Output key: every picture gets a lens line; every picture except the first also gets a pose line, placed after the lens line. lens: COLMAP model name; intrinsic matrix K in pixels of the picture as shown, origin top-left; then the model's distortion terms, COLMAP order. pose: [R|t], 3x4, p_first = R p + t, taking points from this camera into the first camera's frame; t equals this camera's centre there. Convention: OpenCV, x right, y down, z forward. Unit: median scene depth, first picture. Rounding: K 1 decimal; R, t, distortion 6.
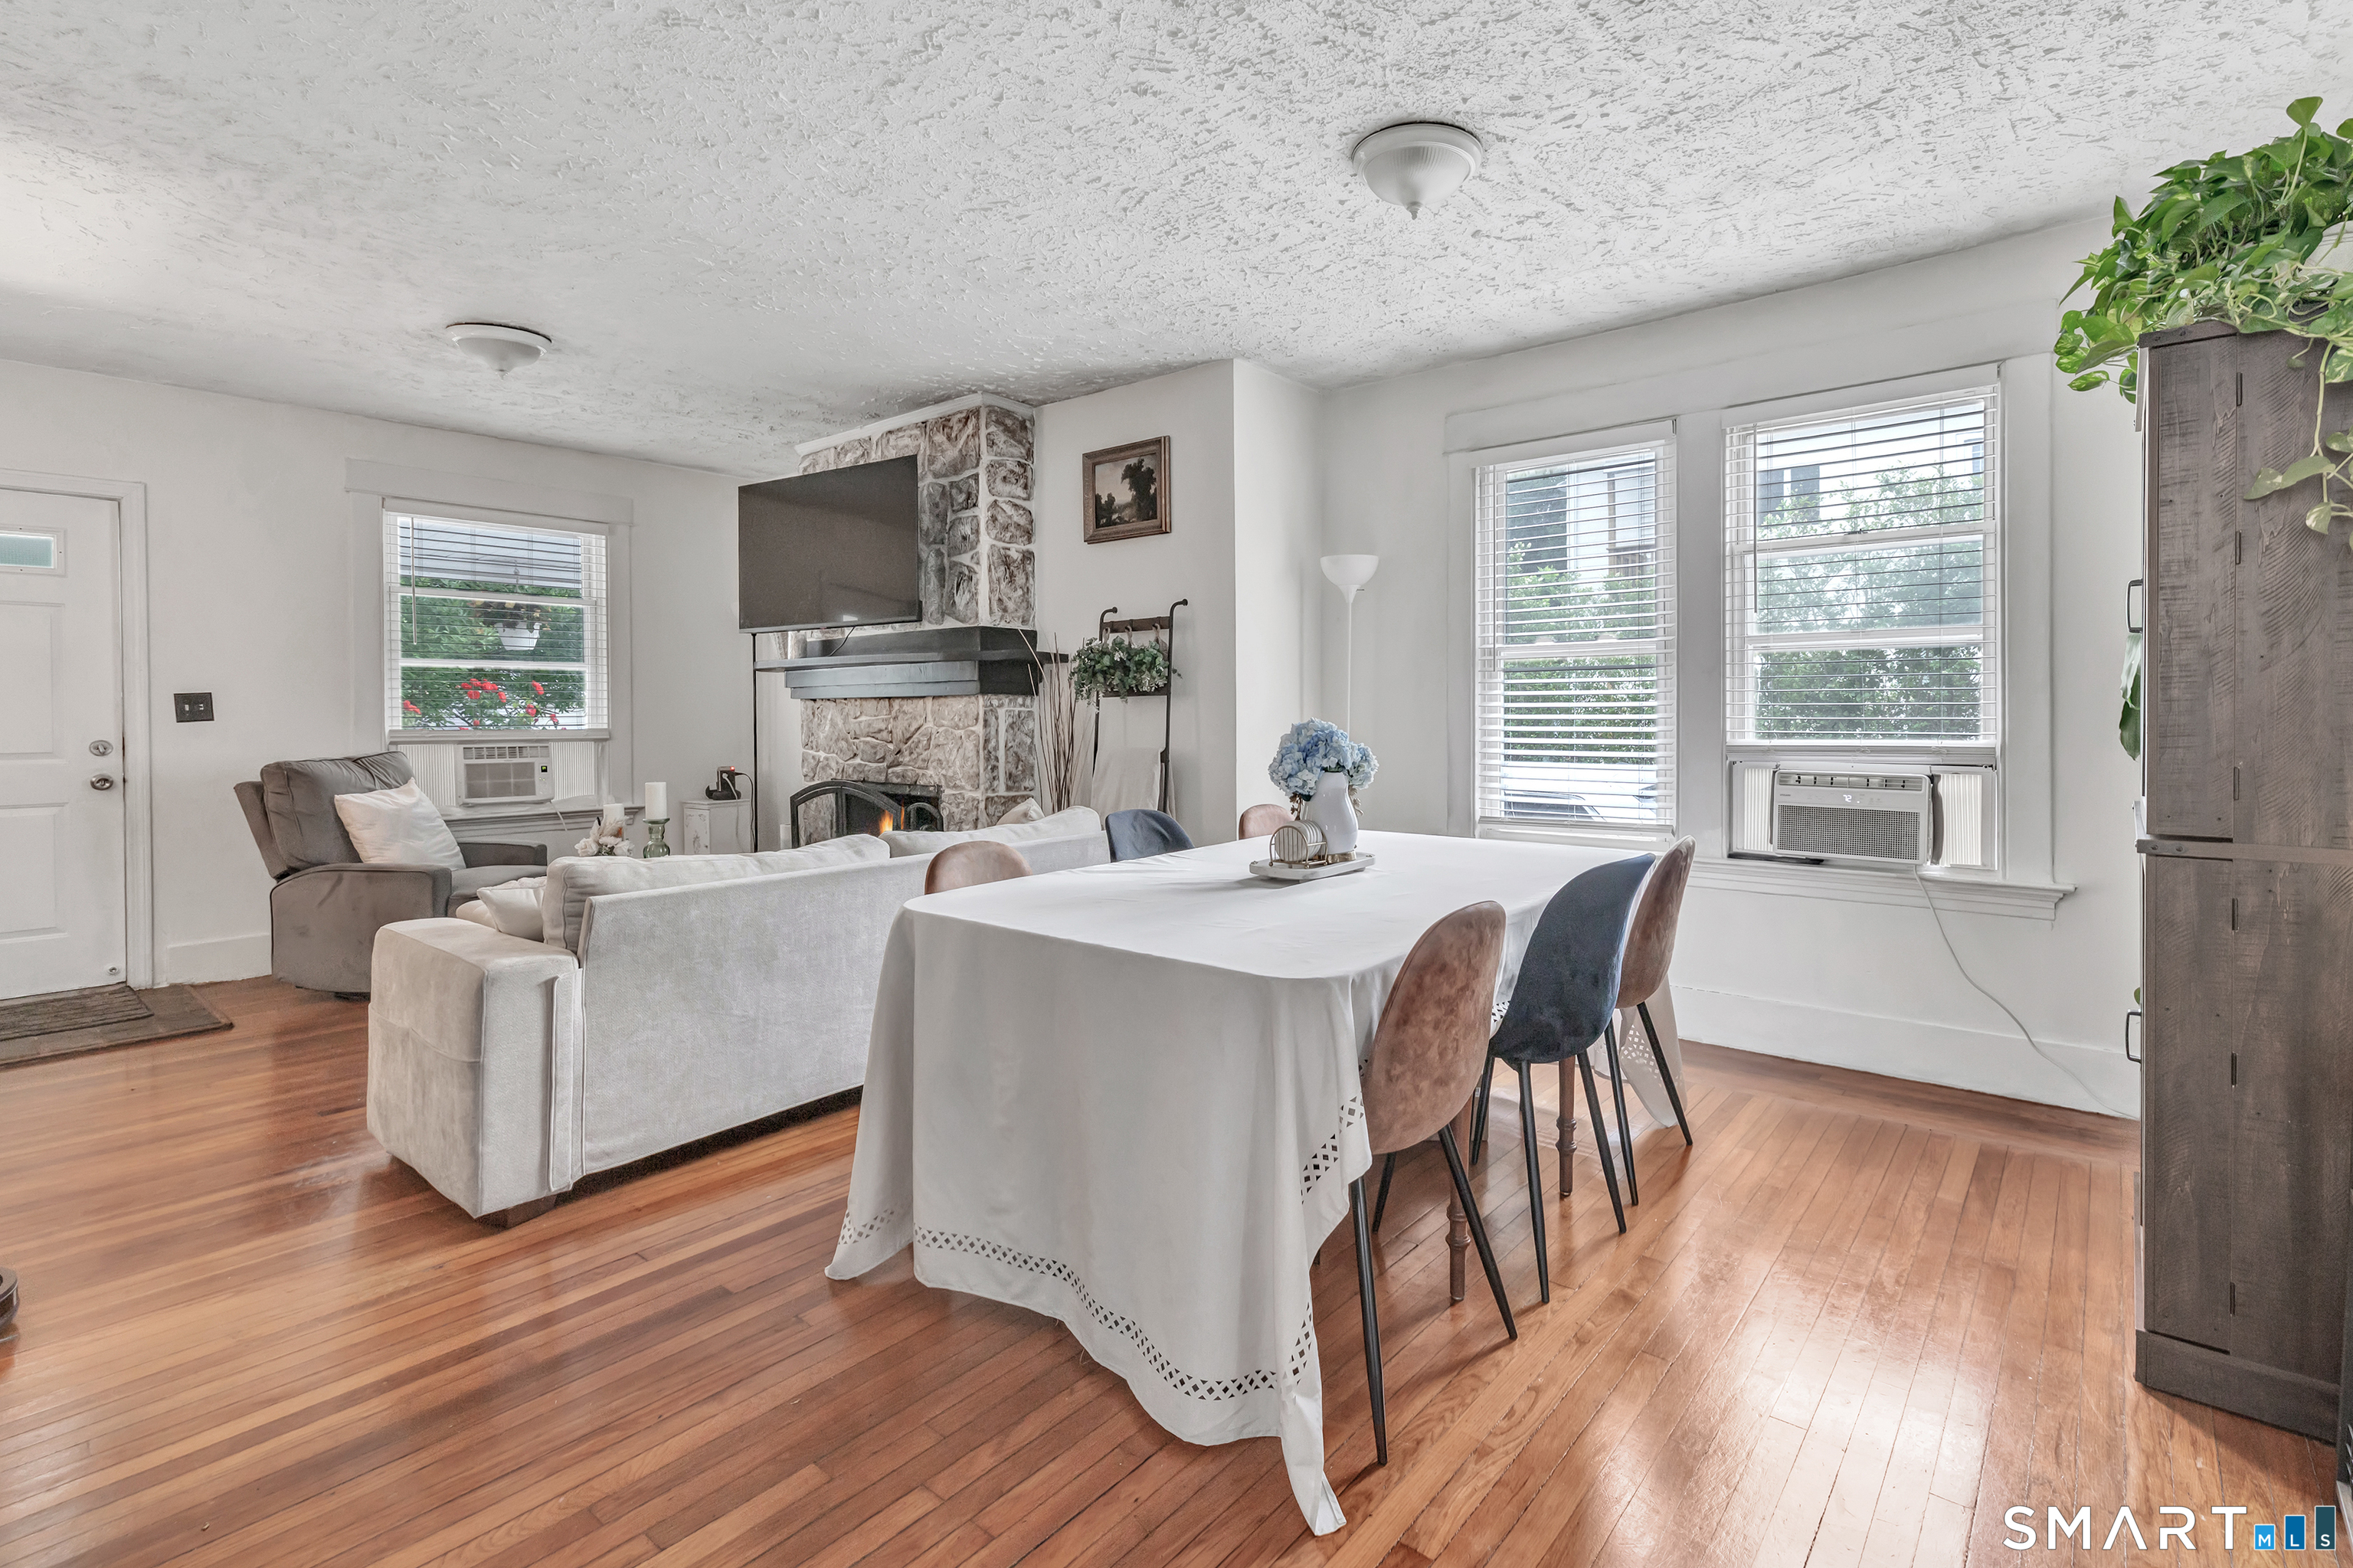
lens RADIAL K [[1078.2, 0, 1265.3], [0, 1078.2, 723.6], [0, 0, 1]] dist [-0.000192, 0.001781]
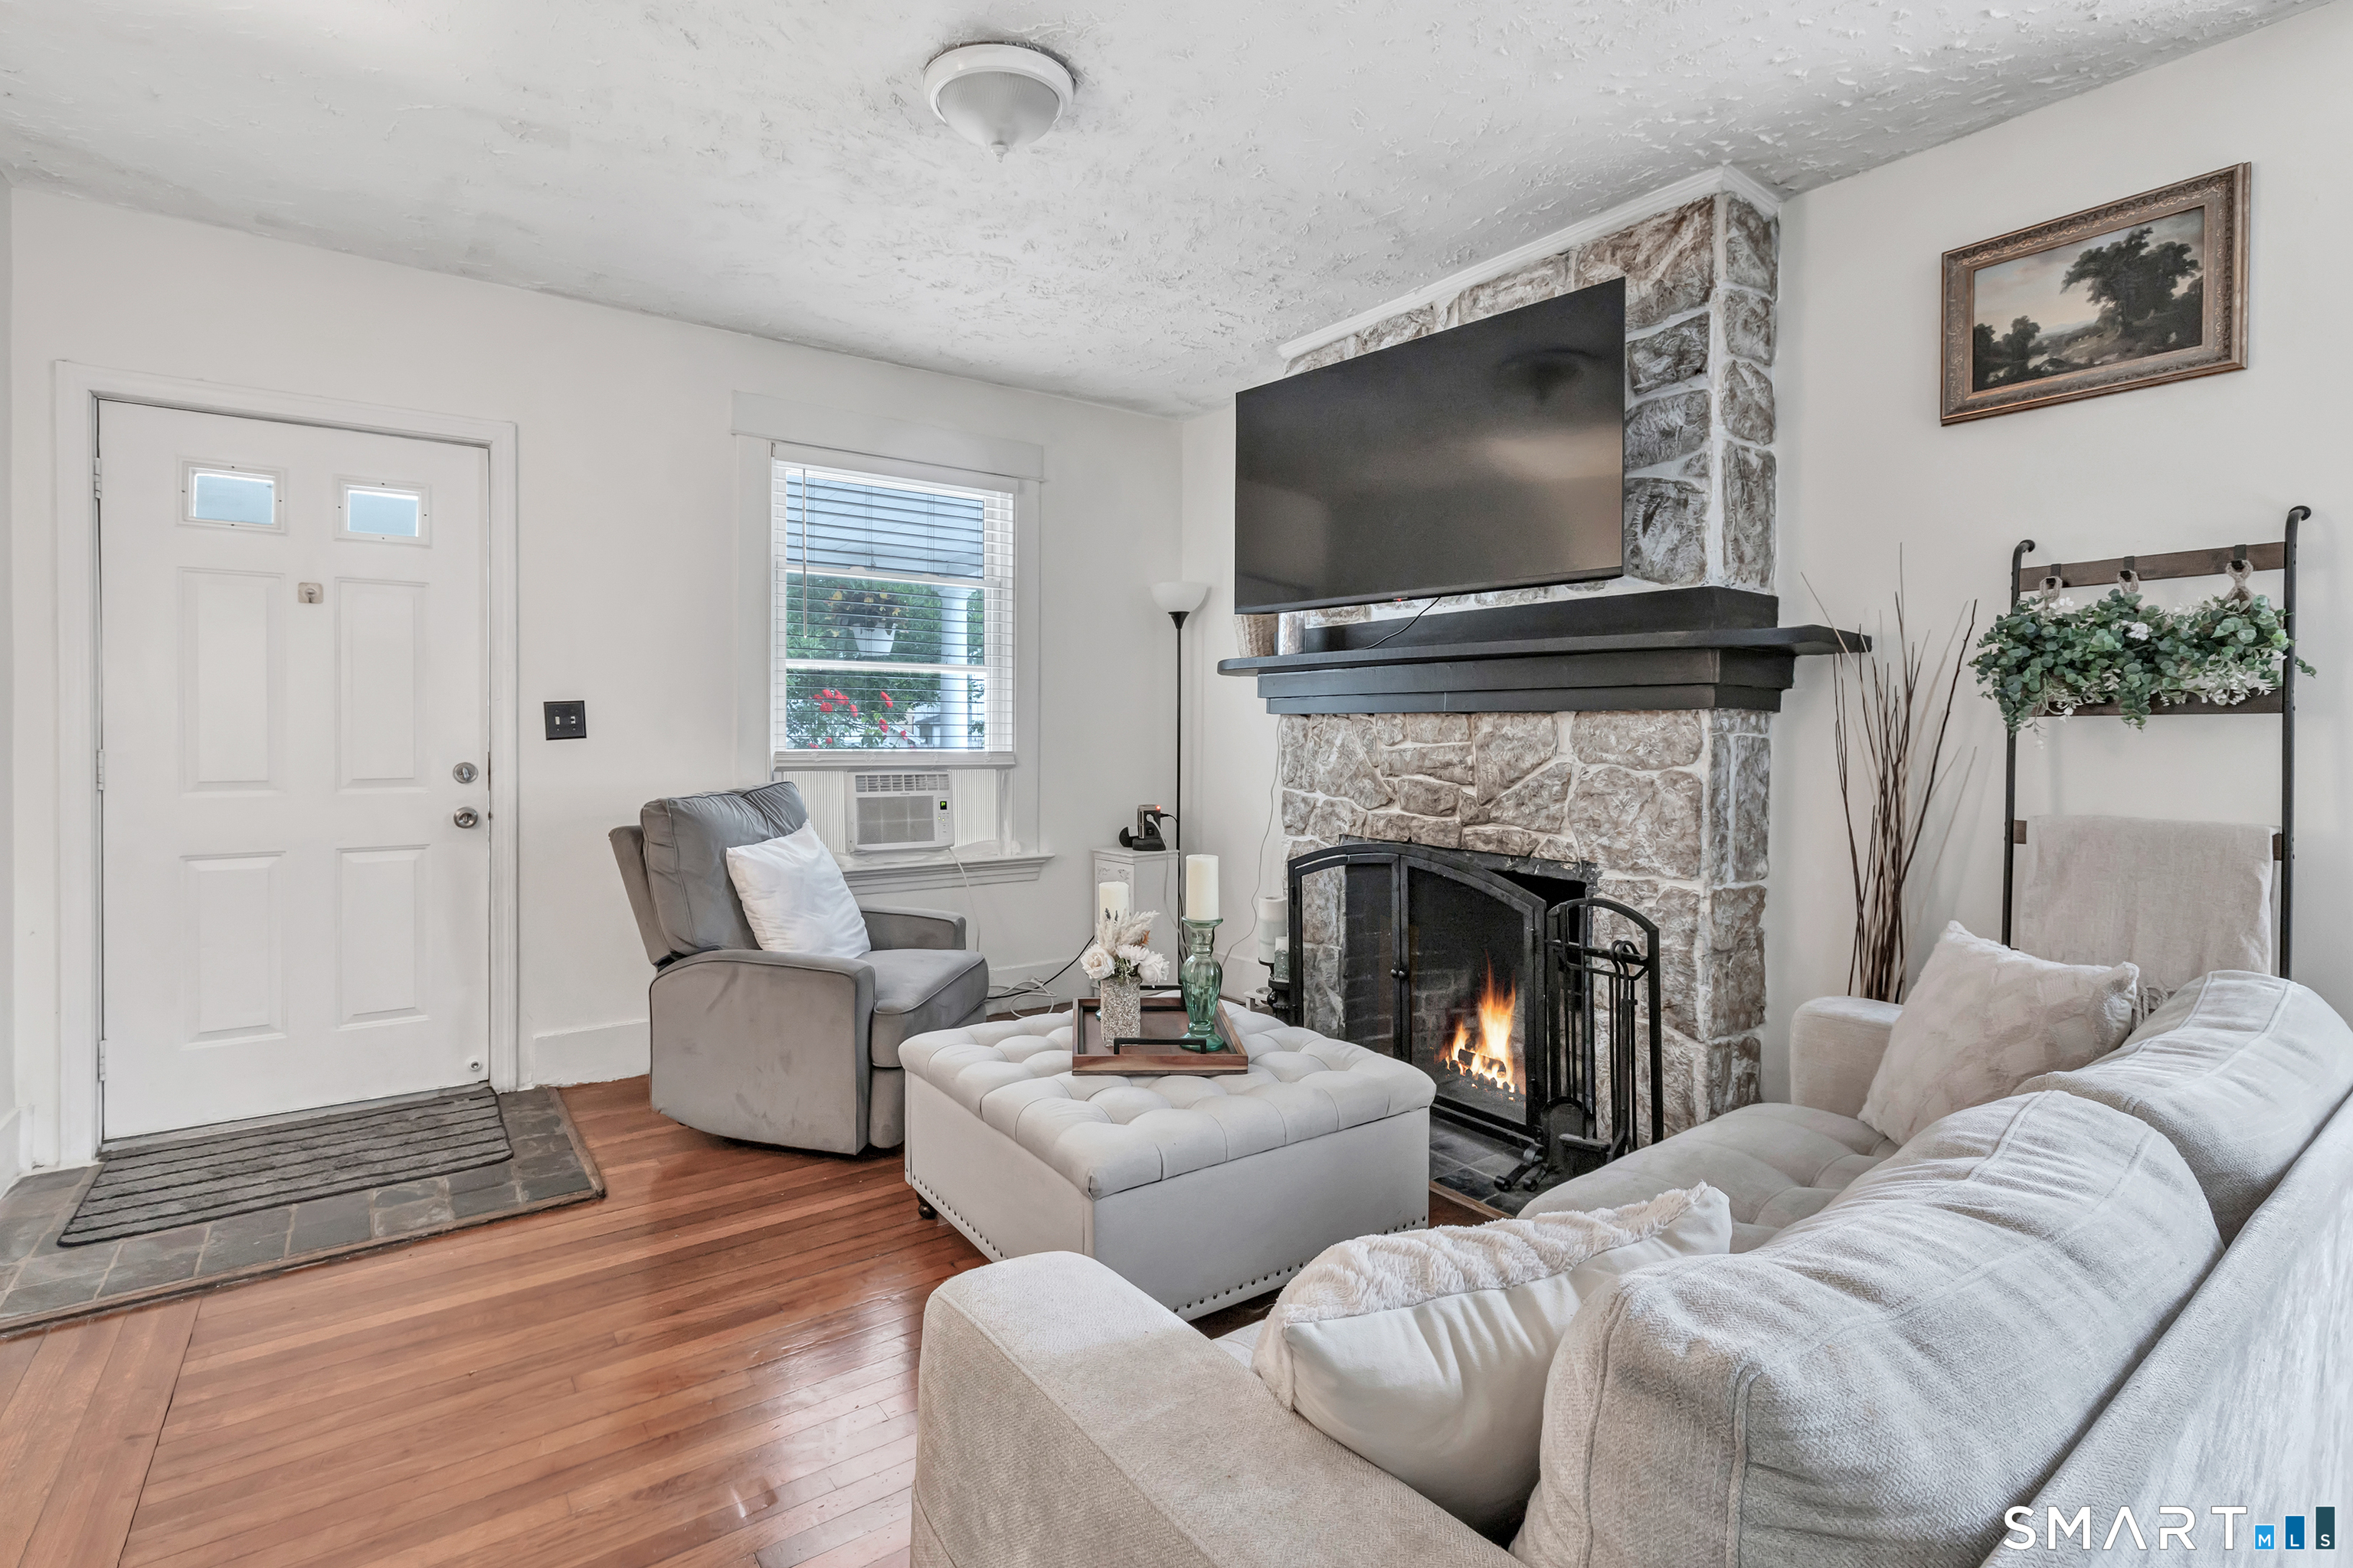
lens RADIAL K [[1078.2, 0, 1171.3], [0, 1078.2, 740.1], [0, 0, 1]] dist [-0.000192, 0.001781]
pose [[0.963798, 0.013270, -0.266304, -0.381706], [-0.012864, 0.999912, 0.003269, -0.009139], [0.266324, 0.000276, 0.963883, 0.385362]]
